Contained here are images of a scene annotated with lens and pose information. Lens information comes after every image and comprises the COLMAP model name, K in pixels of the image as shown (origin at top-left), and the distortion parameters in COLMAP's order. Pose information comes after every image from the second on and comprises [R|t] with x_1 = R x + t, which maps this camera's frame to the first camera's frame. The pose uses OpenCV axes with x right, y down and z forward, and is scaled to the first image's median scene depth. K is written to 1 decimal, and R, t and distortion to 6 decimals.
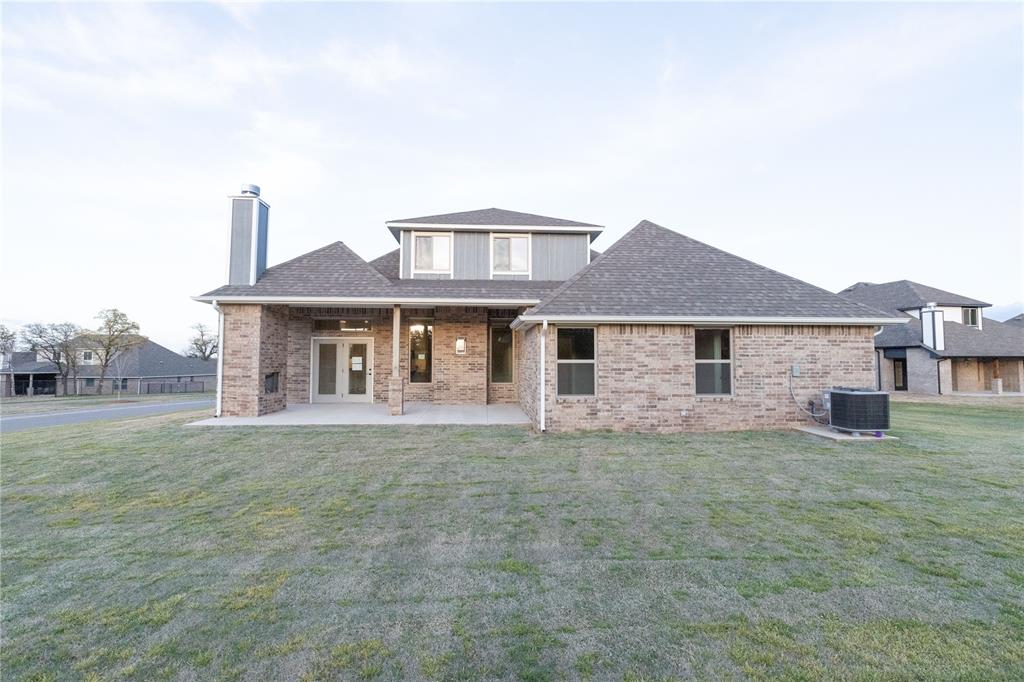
lens RADIAL K [[443.0, 0, 511.2], [0, 443.0, 339.3], [0, 0, 1]] dist [-0.000521, 0.000599]
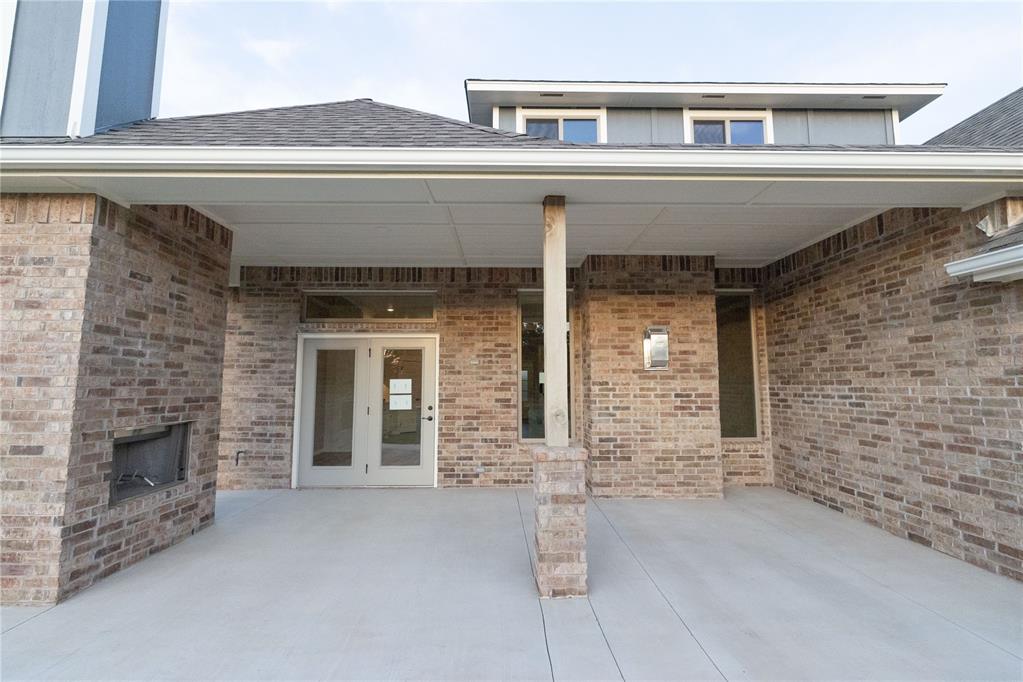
lens RADIAL K [[442.5, 0, 510.7], [0, 442.5, 339.3], [0, 0, 1]] dist [-0.000521, 0.000599]
pose [[0.998922, -0.008281, -0.045684, -0.224865], [0.005821, 0.998540, -0.053709, 0.025292], [0.046062, 0.053386, 0.997511, 0.581361]]
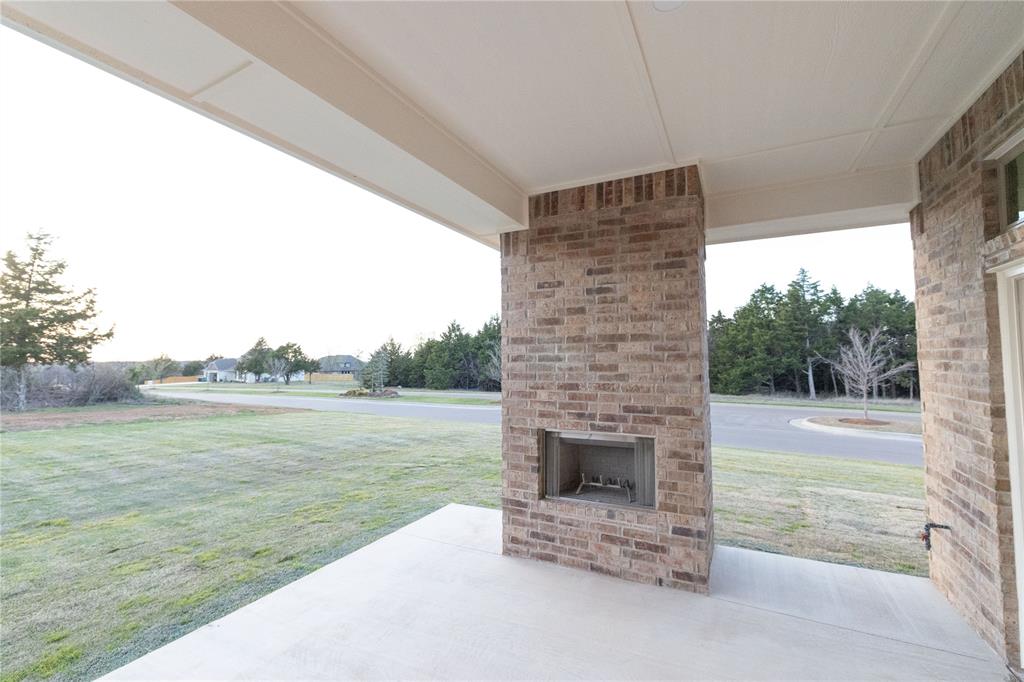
lens RADIAL K [[443.0, 0, 511.2], [0, 443.0, 339.3], [0, 0, 1]] dist [-0.000521, 0.000599]
pose [[-0.511225, -0.038651, -0.858578, -0.211421], [0.047392, 0.996200, -0.073066, 0.025274], [0.858139, -0.078043, -0.507450, 0.940371]]
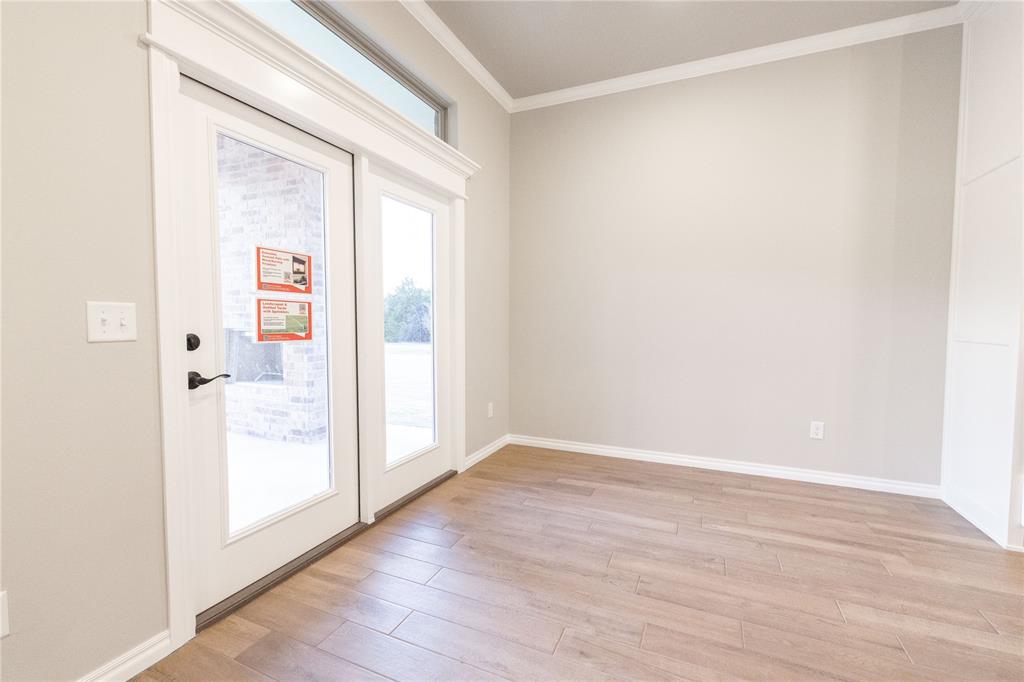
lens RADIAL K [[443.0, 0, 511.2], [0, 443.0, 339.3], [0, 0, 1]] dist [-0.000521, 0.000599]
pose [[-0.469639, 0.038157, -0.882033, -0.262581], [0.038397, 0.999003, 0.022772, 0.069737], [0.882023, -0.023173, -0.470636, 1.162558]]
